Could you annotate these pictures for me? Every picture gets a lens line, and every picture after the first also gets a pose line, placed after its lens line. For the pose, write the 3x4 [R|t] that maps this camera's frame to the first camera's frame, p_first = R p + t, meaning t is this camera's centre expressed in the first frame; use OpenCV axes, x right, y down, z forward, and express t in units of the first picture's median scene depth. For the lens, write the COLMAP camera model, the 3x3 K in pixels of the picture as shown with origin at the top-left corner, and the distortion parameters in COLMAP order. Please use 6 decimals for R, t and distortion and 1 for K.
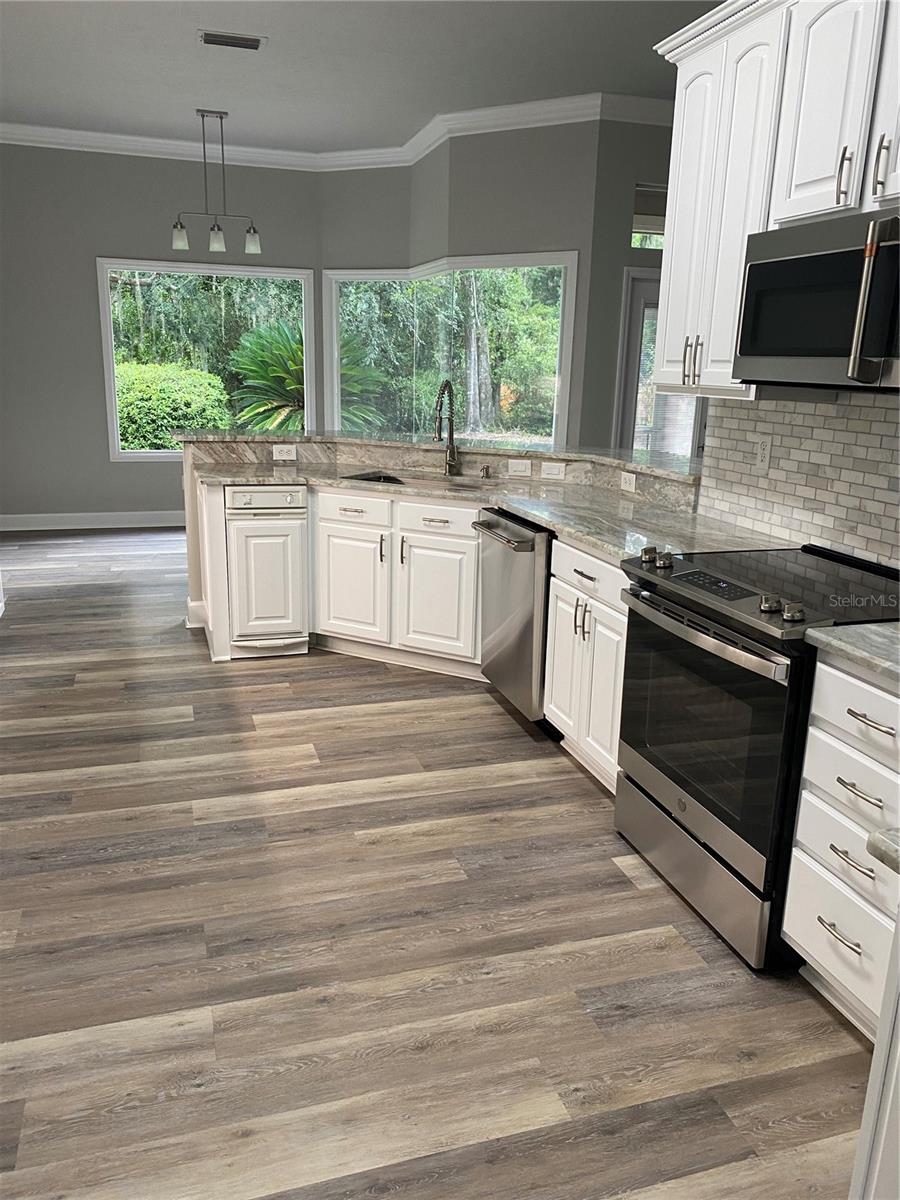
lens RADIAL K [[914.4, 0, 449.2], [0, 914.4, 606.5], [0, 0, 1]] dist [0.039558, -0.035957]
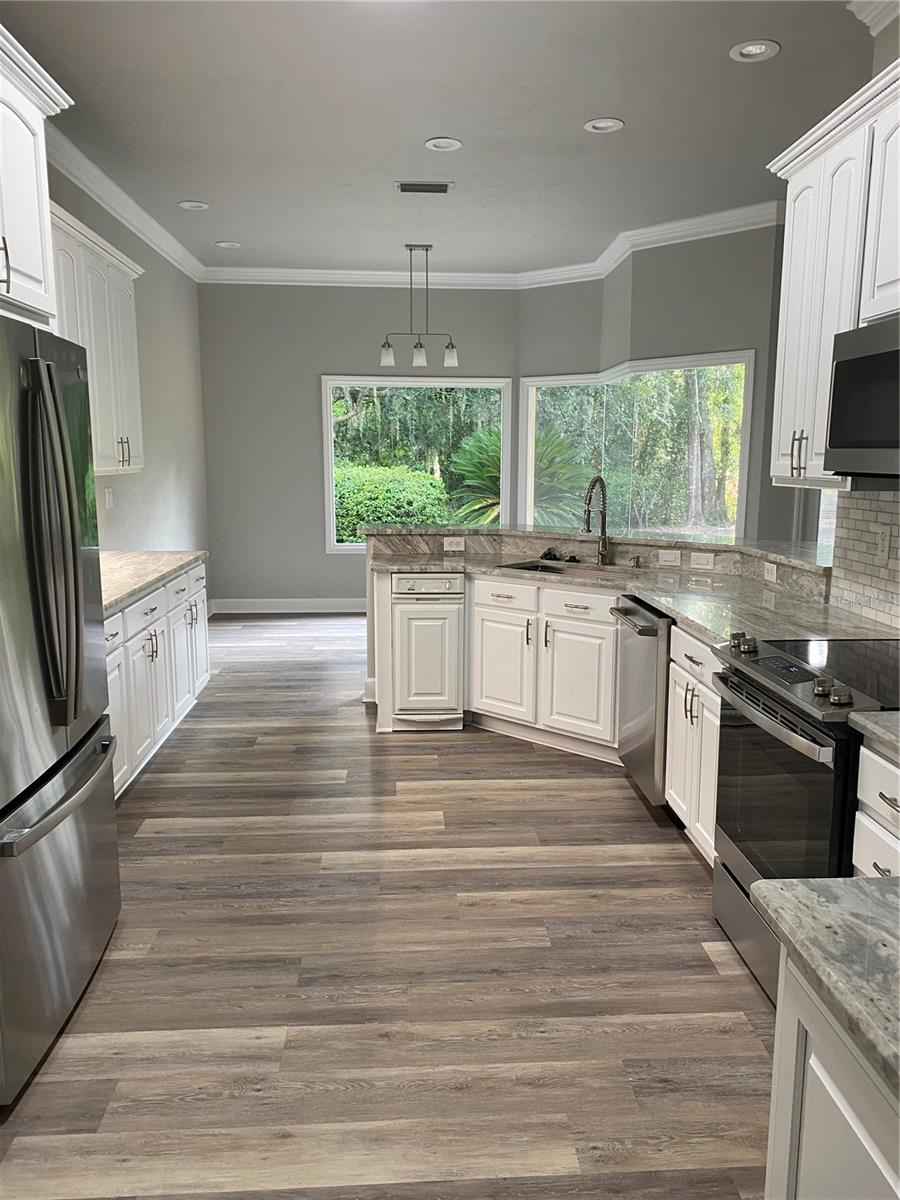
lens RADIAL K [[914.4, 0, 466.7], [0, 914.4, 614.8], [0, 0, 1]] dist [0.039558, -0.035957]
pose [[0.971678, 0.020973, -0.235378, 0.149830], [-0.042778, 0.995209, -0.087914, 0.017034], [0.232407, 0.095493, 0.967920, -0.060401]]
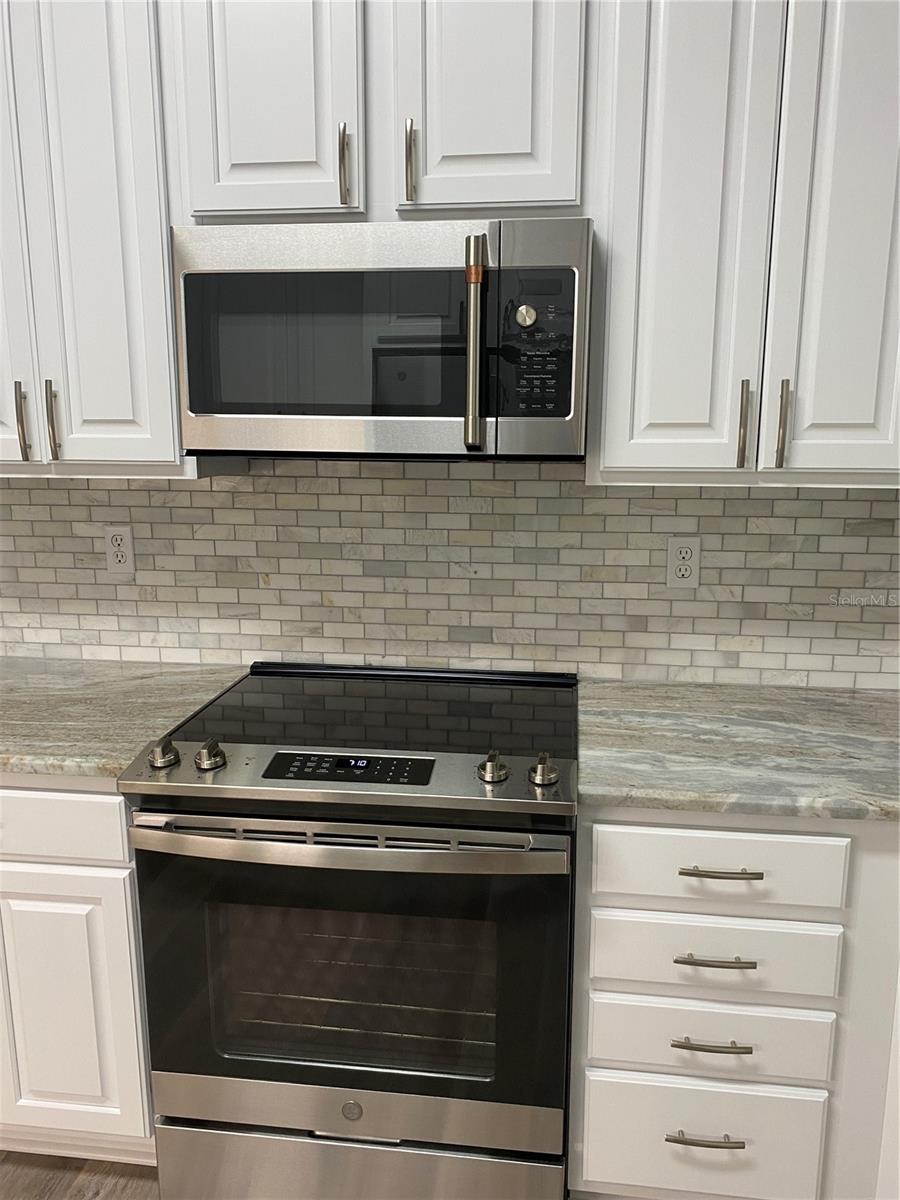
lens RADIAL K [[914.4, 0, 448.6], [0, 914.4, 609.2], [0, 0, 1]] dist [0.039558, -0.035957]
pose [[0.420585, -0.205304, 0.883719, -0.182518], [0.243534, 0.963859, 0.108017, -0.147897], [-0.873956, 0.169785, 0.455383, 0.509034]]
